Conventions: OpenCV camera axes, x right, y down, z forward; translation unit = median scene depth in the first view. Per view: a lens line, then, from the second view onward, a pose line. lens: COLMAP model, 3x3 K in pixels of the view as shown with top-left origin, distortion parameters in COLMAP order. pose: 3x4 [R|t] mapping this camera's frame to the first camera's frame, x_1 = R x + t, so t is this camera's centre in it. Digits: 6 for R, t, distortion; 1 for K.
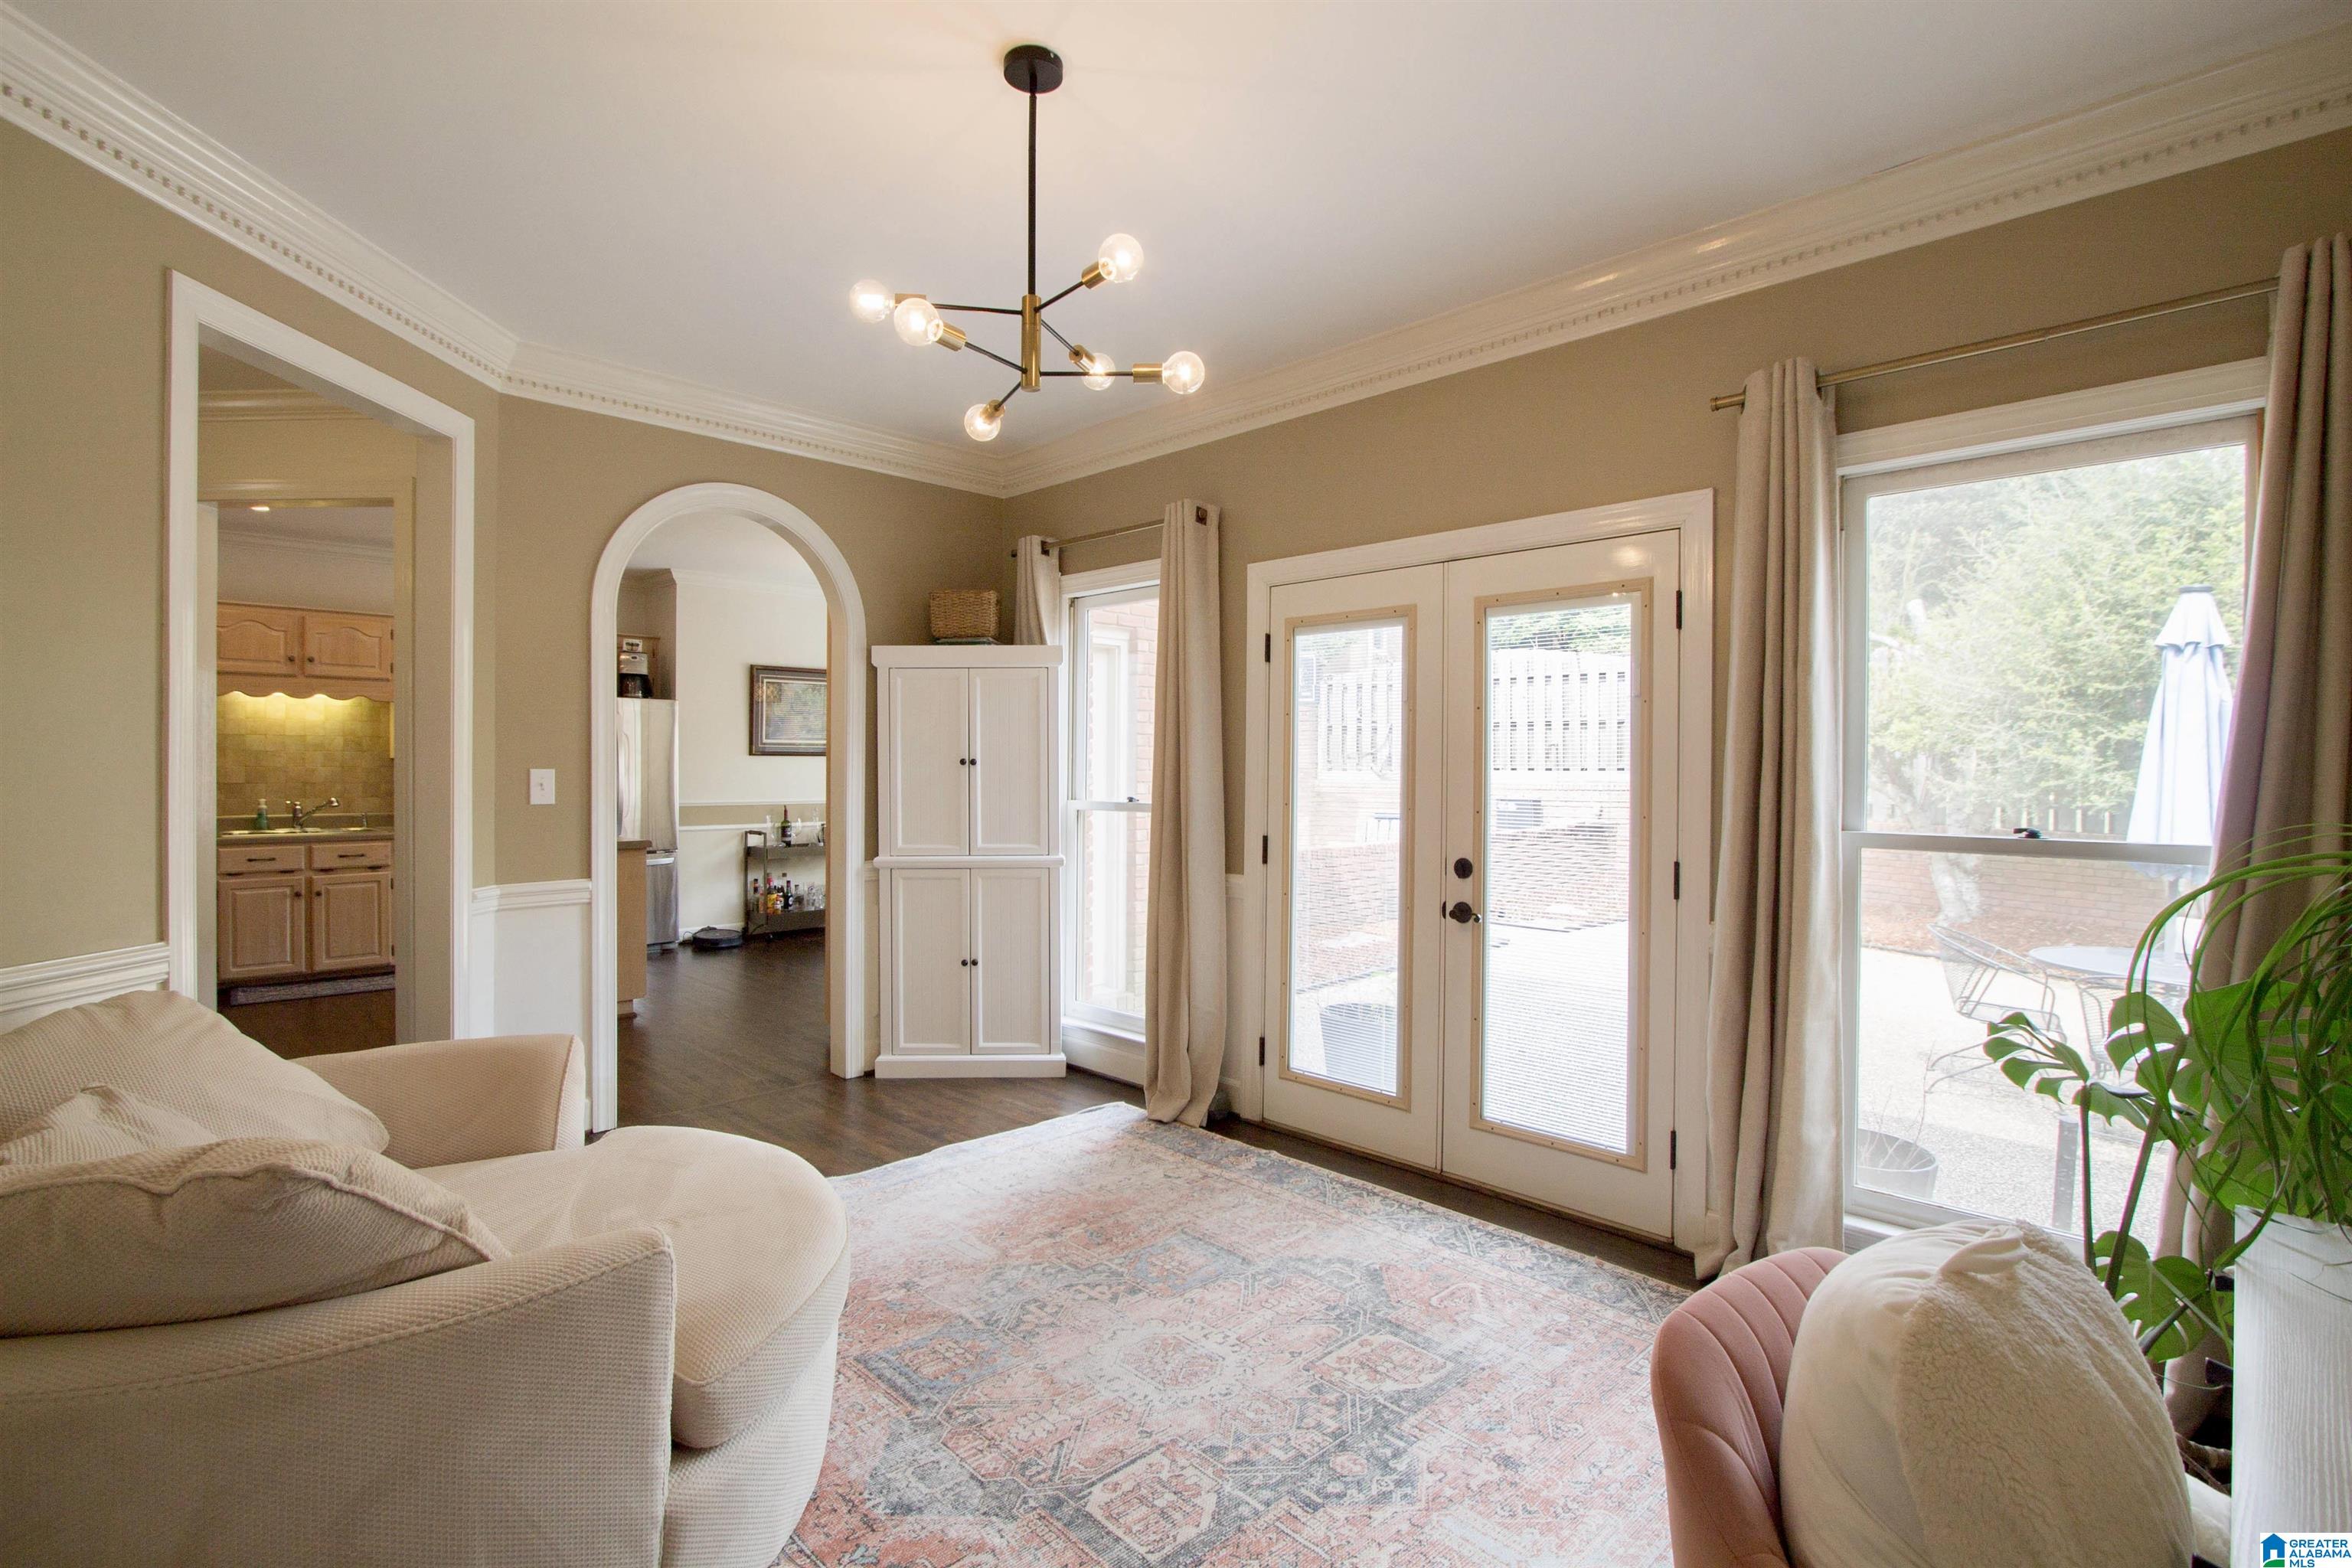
lens RADIAL K [[1124.5, 0, 1176.1], [0, 1124.5, 774.8], [0, 0, 1]] dist [-0.027419, 0.000363]
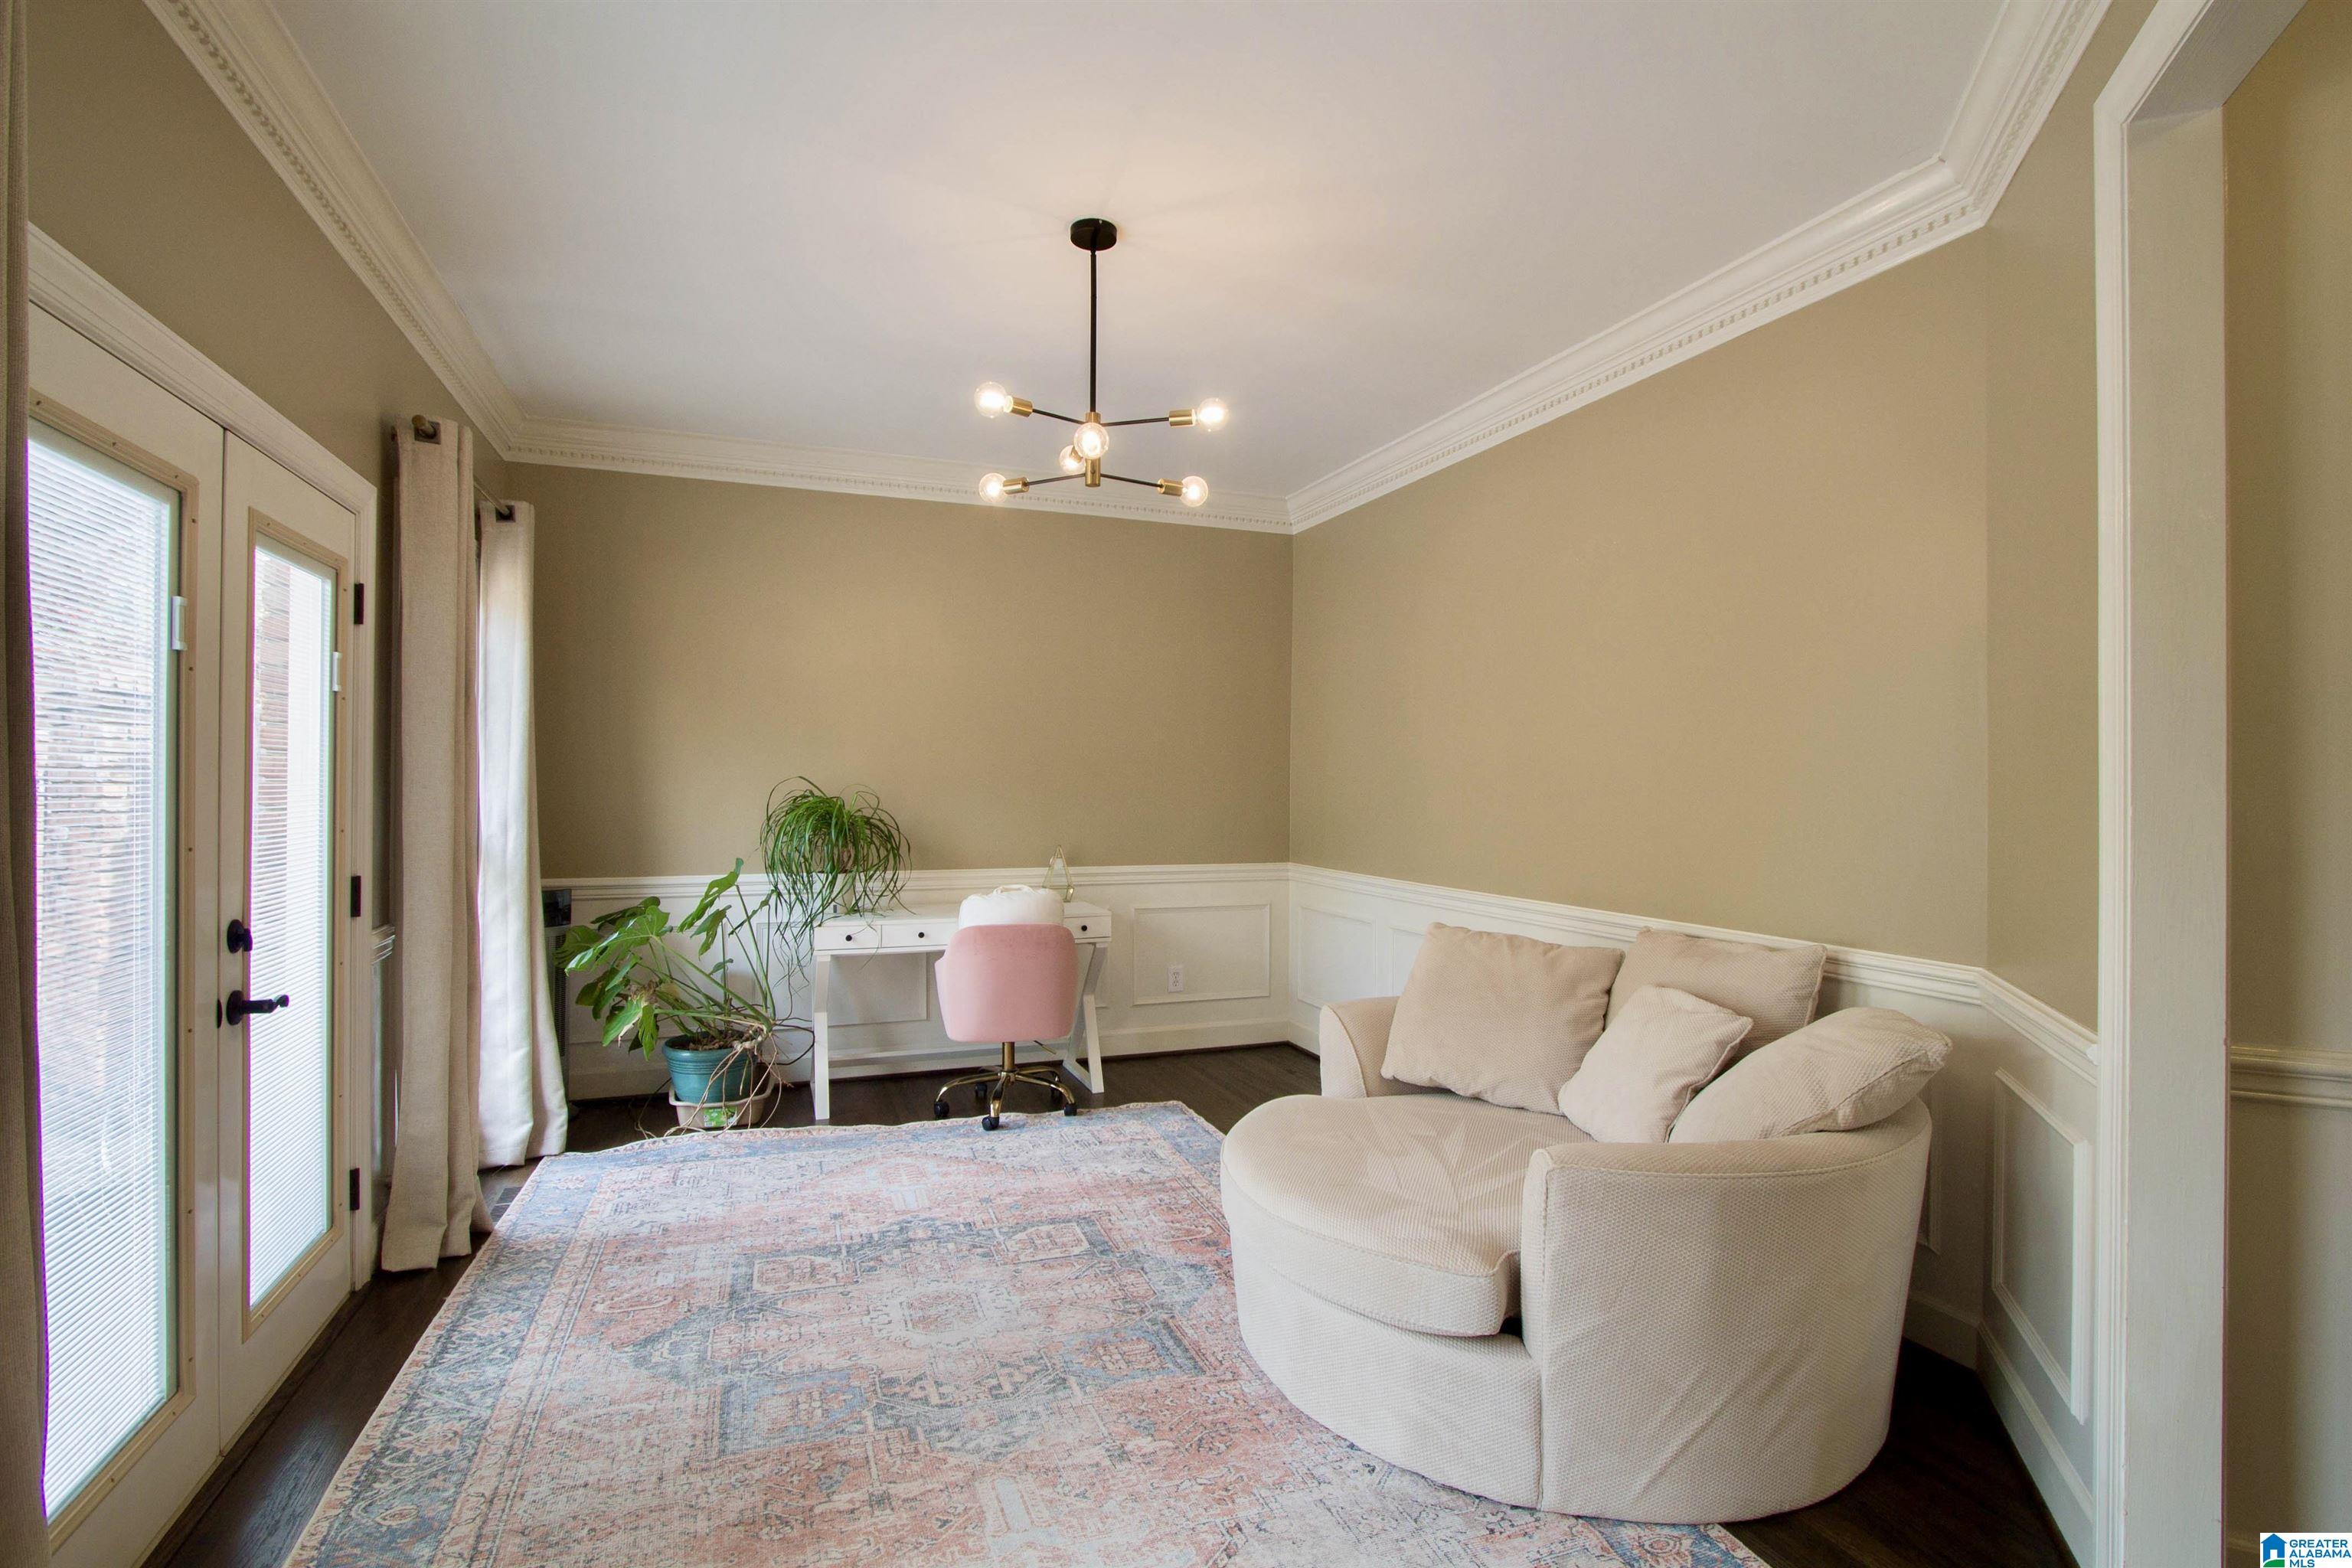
lens RADIAL K [[1098.4, 0, 1169.9], [0, 1098.4, 775.1], [0, 0, 1]] dist [-0.029906, 0.001258]
pose [[-0.914100, -0.010135, 0.405362, -0.721601], [-0.010228, 0.999946, 0.001938, -0.019495], [-0.405360, -0.002375, -0.914154, 2.112539]]
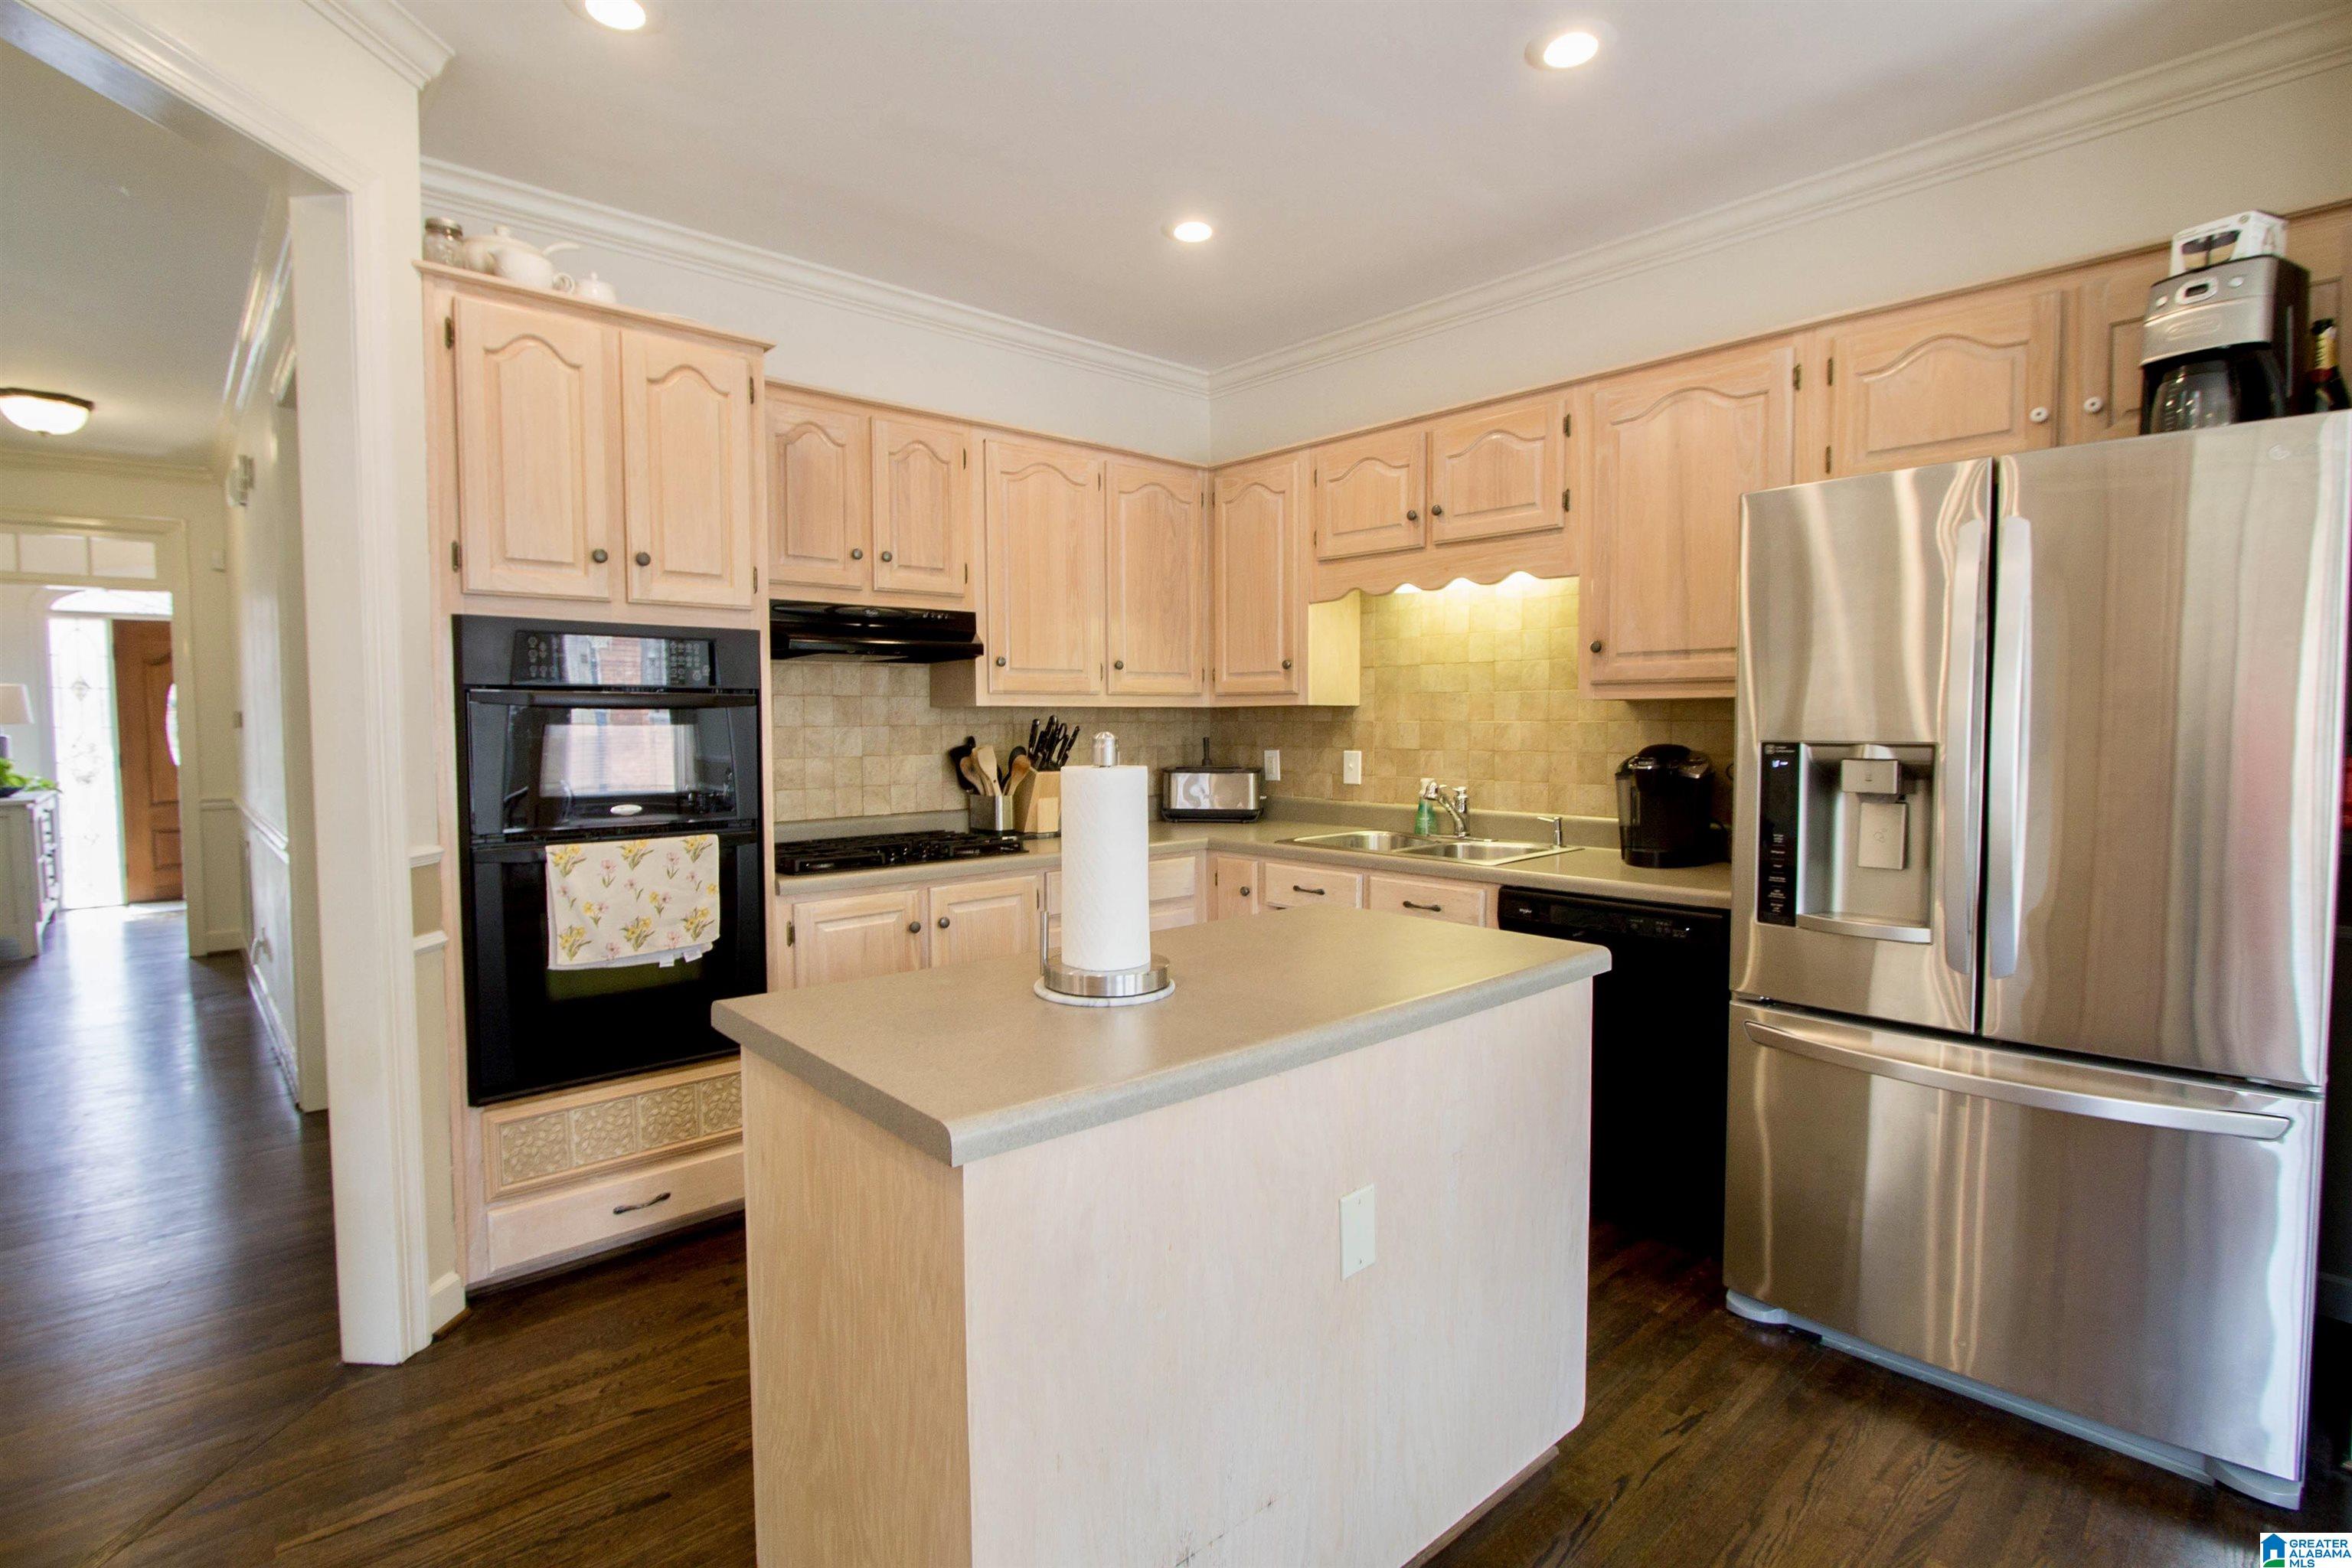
lens RADIAL K [[1124.5, 0, 1176.1], [0, 1124.5, 774.8], [0, 0, 1]] dist [-0.027419, 0.000363]
pose [[-0.045011, 0.041176, -0.998138, -0.181993], [-0.001542, 0.999146, 0.041287, -0.002394], [0.998985, 0.003398, -0.044909, 0.646945]]
